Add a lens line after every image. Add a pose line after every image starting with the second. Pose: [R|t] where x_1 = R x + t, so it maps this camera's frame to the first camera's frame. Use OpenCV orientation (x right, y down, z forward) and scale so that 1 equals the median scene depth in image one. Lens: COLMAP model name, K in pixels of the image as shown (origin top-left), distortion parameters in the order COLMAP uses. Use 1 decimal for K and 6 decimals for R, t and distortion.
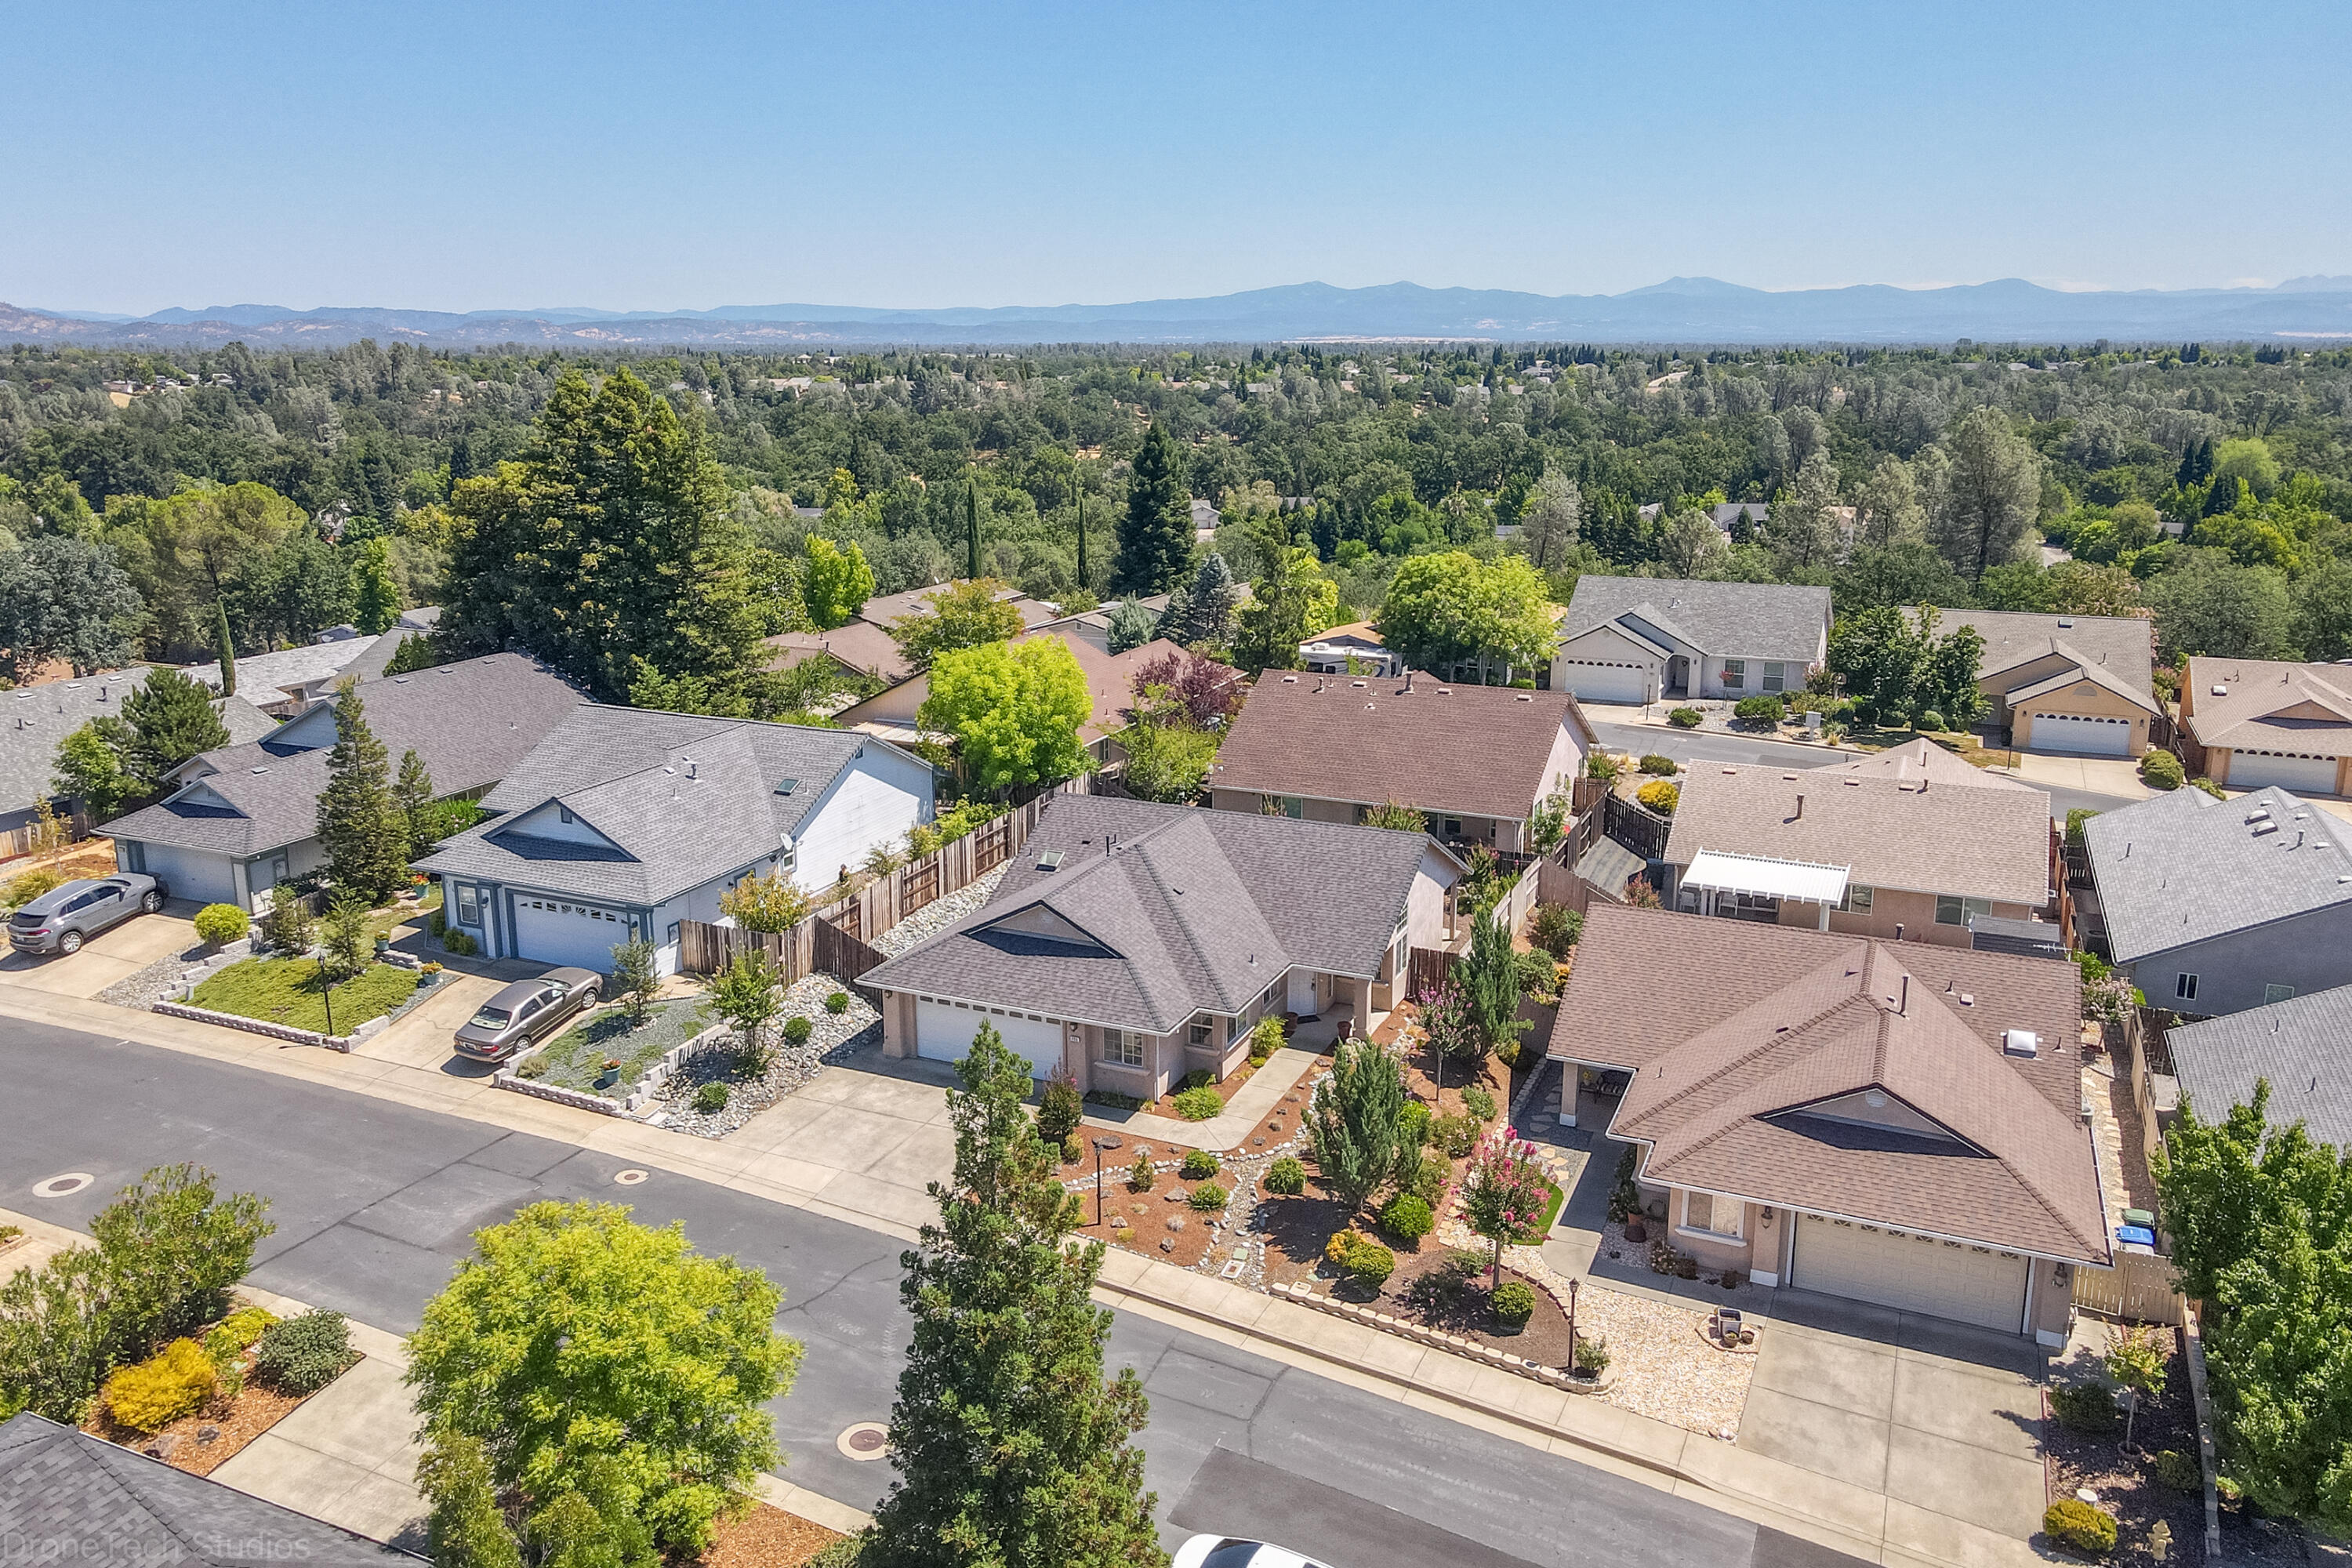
lens RADIAL K [[1727.4, 0, 1167.6], [0, 1727.4, 759.5], [0, 0, 1]] dist [0.008647, 0.006447]
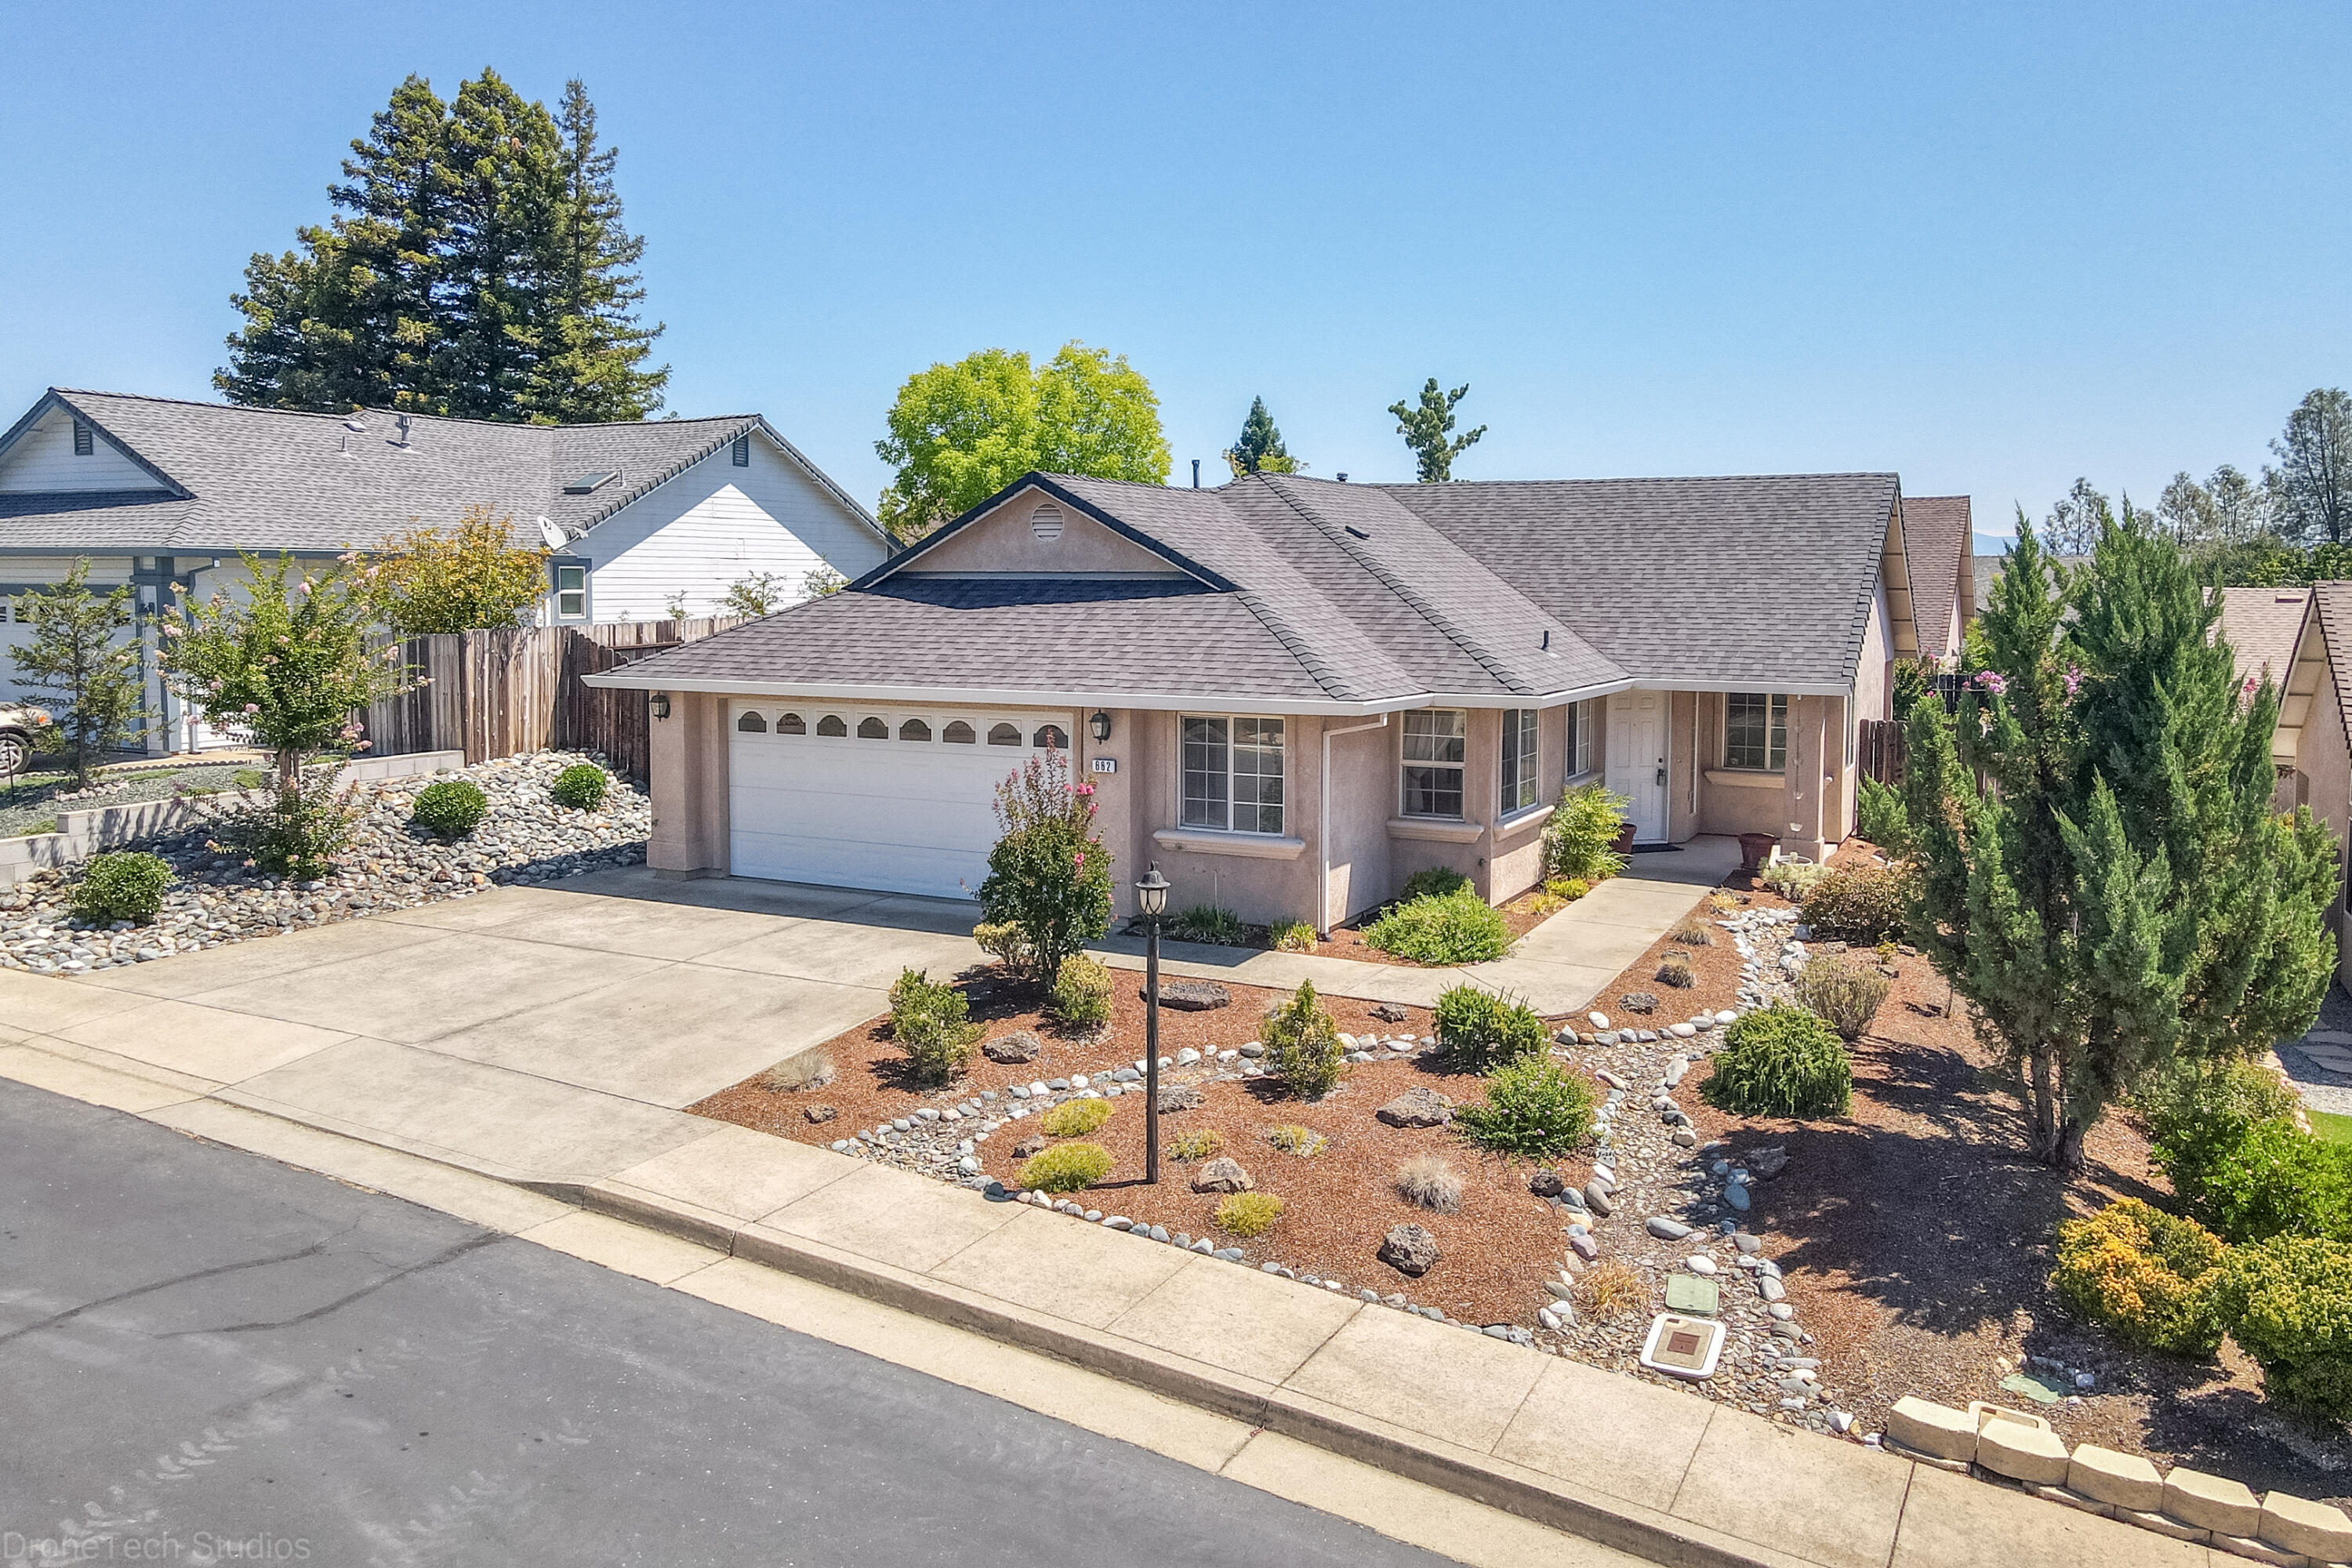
lens RADIAL K [[1727.4, 0, 1174.2], [0, 1727.4, 726.9], [0, 0, 1]] dist [0.008647, 0.006447]
pose [[0.998912, 0.013245, -0.044711, -0.021838], [-0.019896, 0.988214, -0.151778, 0.212062], [0.042174, 0.152503, 0.987403, 0.635223]]
